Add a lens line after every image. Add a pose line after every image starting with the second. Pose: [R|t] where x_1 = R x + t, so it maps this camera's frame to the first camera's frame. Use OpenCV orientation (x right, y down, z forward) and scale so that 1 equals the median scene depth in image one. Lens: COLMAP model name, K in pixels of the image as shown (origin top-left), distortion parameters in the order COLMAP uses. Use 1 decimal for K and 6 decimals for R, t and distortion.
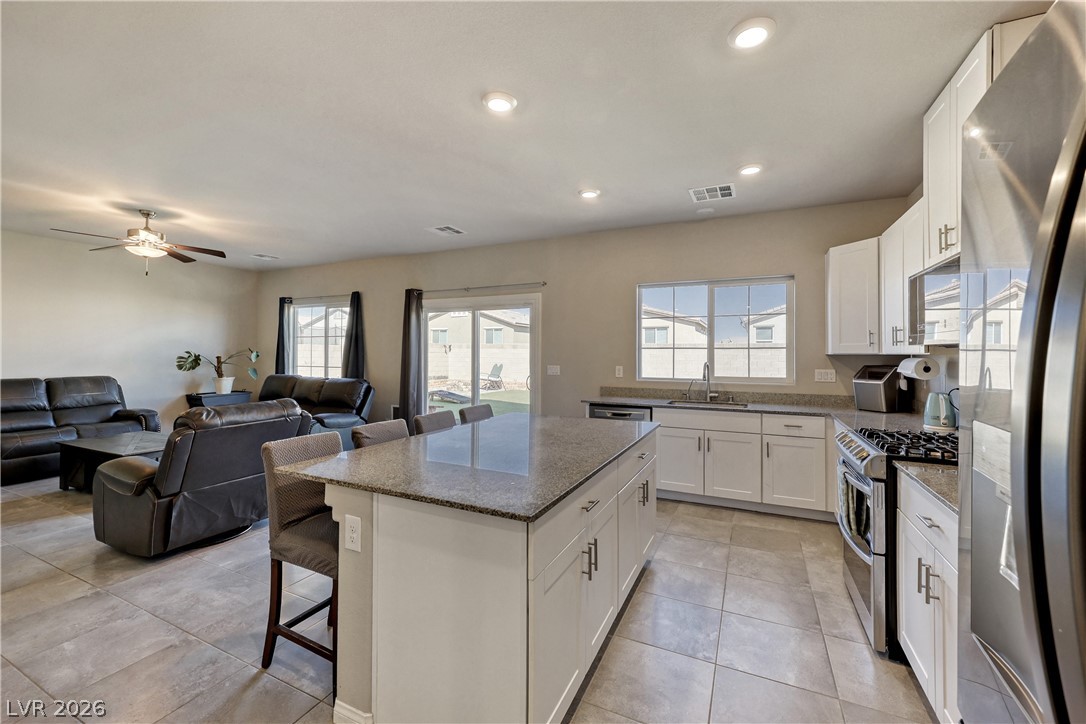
lens RADIAL K [[443.0, 0, 539.1], [0, 443.0, 356.7], [0, 0, 1]] dist [0.001245, 0.000220]
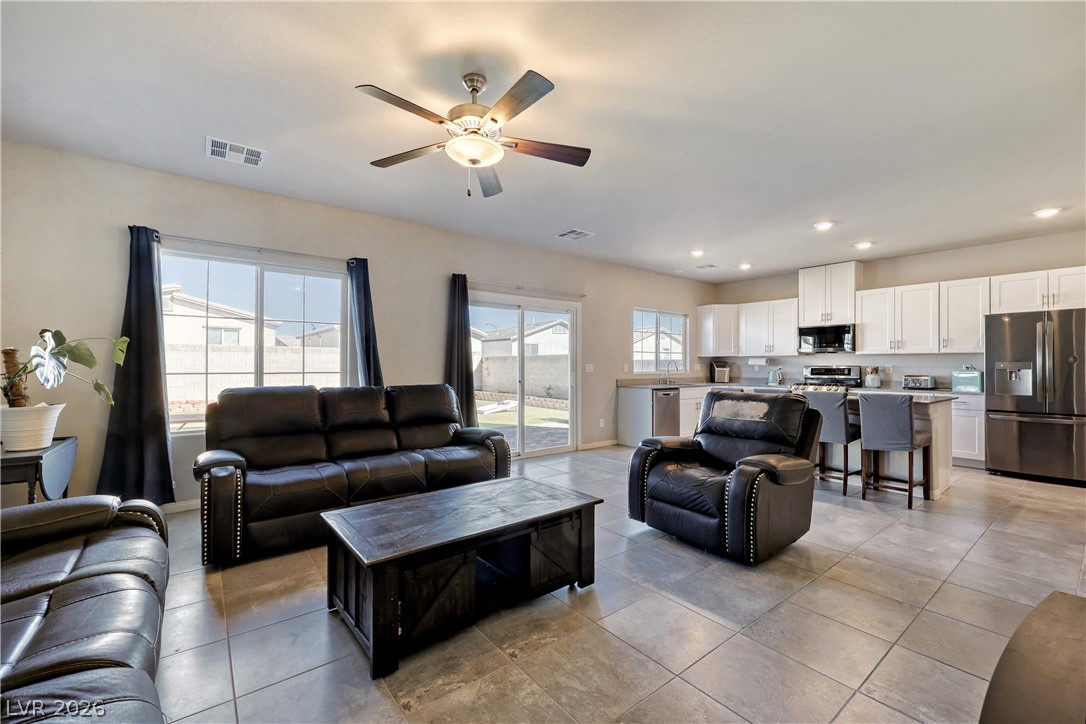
lens RADIAL K [[448.1, 0, 538.4], [0, 448.1, 364.0], [0, 0, 1]] dist [0.000952, 0.000086]
pose [[0.445487, -0.002392, 0.895285, -1.262734], [0.005909, 0.999983, -0.000269, 0.020960], [-0.895269, 0.005410, 0.445493, 0.642872]]
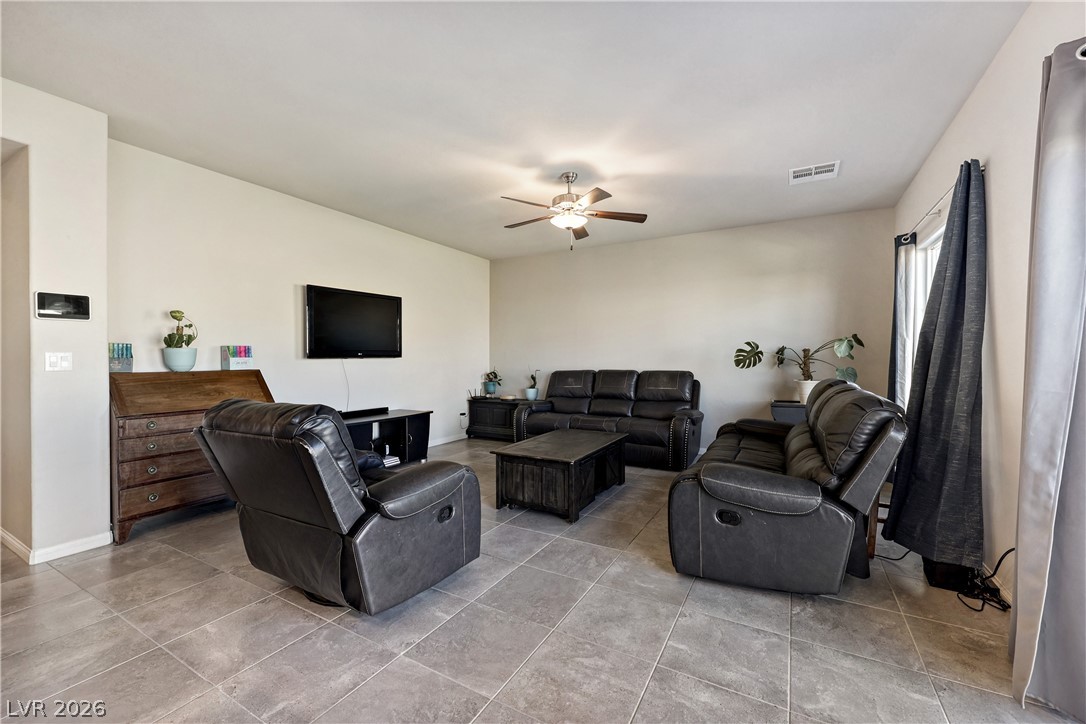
lens RADIAL K [[435.6, 0, 541.3], [0, 435.6, 371.6], [0, 0, 1]] dist [-0.000902, -0.000074]
pose [[-0.063472, 0.025805, -0.997650, -0.036232], [-0.002955, 0.999656, 0.026045, 0.023874], [0.997979, 0.004601, -0.063374, 0.851392]]
